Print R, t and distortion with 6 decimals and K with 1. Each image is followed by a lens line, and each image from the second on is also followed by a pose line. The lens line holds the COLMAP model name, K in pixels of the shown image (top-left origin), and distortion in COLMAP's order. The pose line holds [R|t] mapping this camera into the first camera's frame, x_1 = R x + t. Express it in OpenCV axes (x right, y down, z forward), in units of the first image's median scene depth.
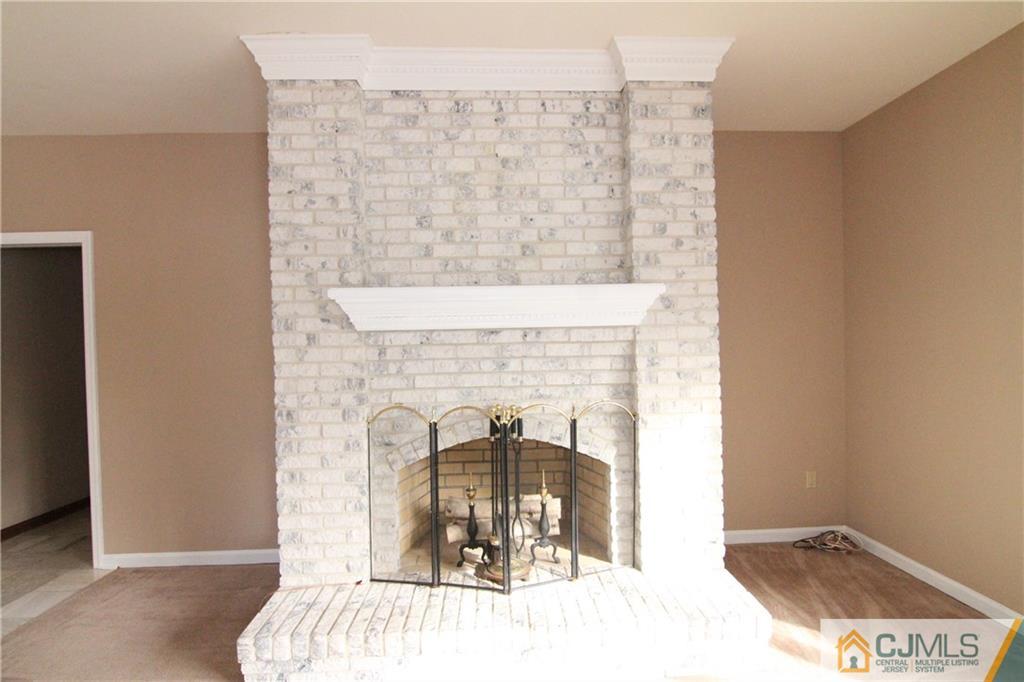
lens RADIAL K [[517.3, 0, 515.9], [0, 517.3, 351.4], [0, 0, 1]] dist [-0.003691, -0.012186]
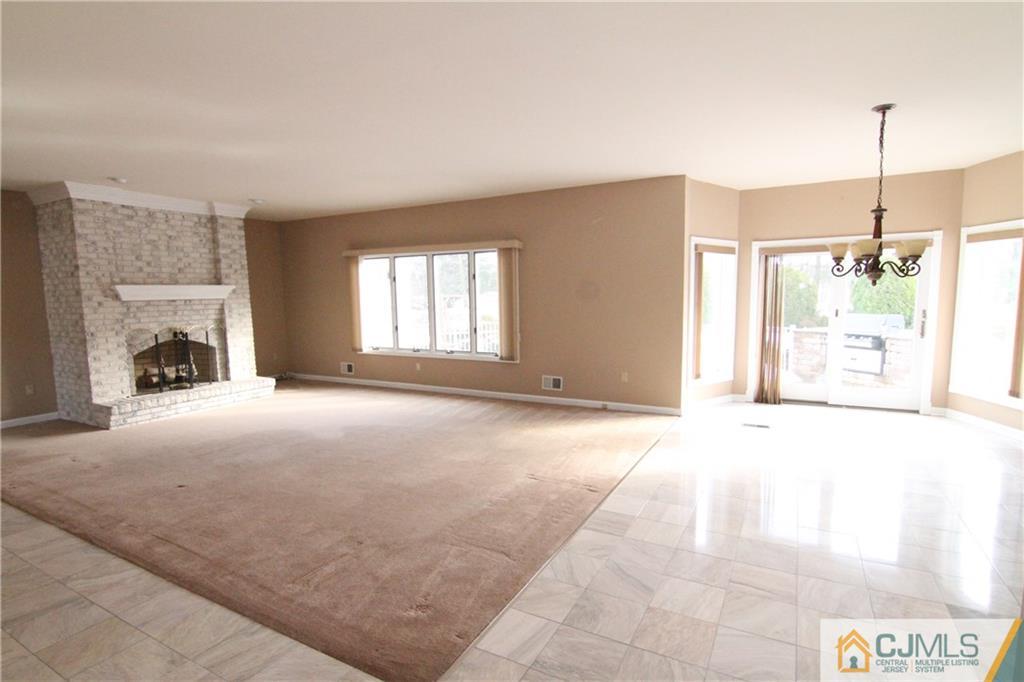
lens RADIAL K [[517.3, 0, 515.9], [0, 517.3, 351.4], [0, 0, 1]] dist [-0.003691, -0.012186]
pose [[0.522250, -0.084935, 0.848552, -1.423847], [0.018190, 0.995911, 0.088489, 0.020771], [-0.852598, -0.030778, 0.521660, -1.974864]]
